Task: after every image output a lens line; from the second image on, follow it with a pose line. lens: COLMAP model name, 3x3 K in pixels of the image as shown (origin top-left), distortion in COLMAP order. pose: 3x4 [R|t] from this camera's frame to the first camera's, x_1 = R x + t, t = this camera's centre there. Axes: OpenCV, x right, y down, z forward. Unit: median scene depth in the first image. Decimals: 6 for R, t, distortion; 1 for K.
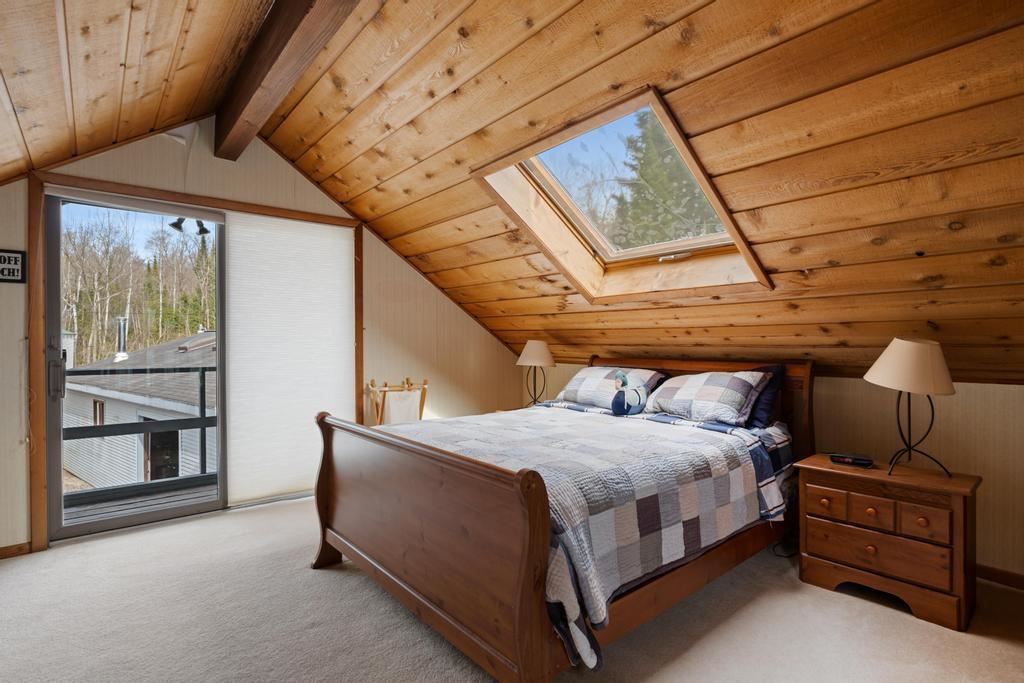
lens RADIAL K [[501.1, 0, 512.0], [0, 501.1, 341.5], [0, 0, 1]] dist [-0.002744, -0.000639]
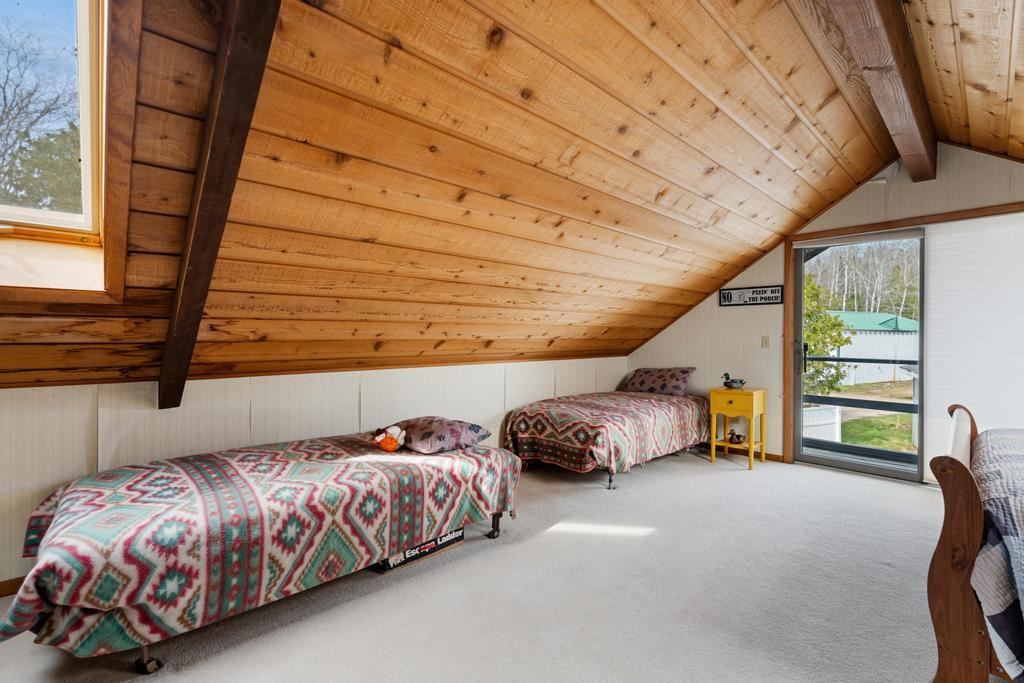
lens RADIAL K [[454.8, 0, 512.0], [0, 454.8, 341.5], [0, 0, 1]] dist [-0.000441, -0.000052]
pose [[0.056143, 0.012607, -0.998343, 0.498500], [-0.004841, 0.999912, 0.012354, -0.002962], [0.998411, 0.004139, 0.056200, -0.009032]]
